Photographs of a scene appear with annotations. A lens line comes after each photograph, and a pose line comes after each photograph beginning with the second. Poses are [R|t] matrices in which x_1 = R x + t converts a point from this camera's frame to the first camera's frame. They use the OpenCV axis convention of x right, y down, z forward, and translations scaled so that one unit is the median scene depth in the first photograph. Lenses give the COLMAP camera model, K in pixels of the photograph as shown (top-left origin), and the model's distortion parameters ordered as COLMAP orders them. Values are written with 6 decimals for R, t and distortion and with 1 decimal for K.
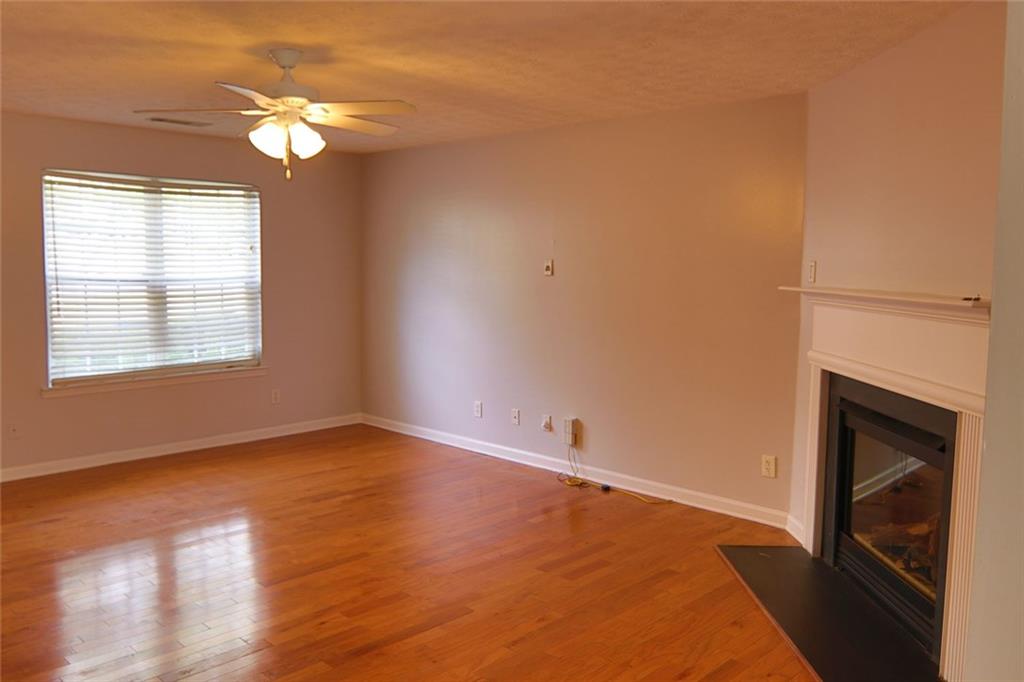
lens RADIAL K [[821.9, 0, 512.0], [0, 821.9, 341.0], [0, 0, 1]] dist [0.013638, -0.015254]
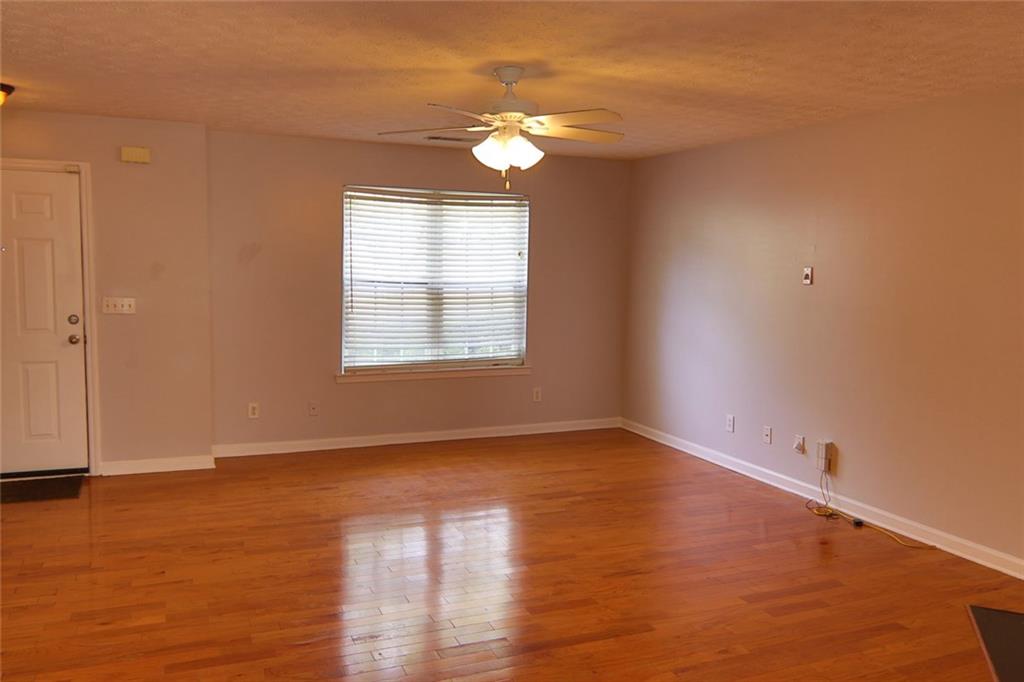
lens RADIAL K [[821.9, 0, 512.0], [0, 821.9, 341.0], [0, 0, 1]] dist [0.013638, -0.015254]
pose [[0.922022, 0.043397, -0.384698, 0.102318], [-0.045449, 0.998960, 0.003763, -0.005183], [0.384461, 0.014015, 0.923035, 0.022254]]
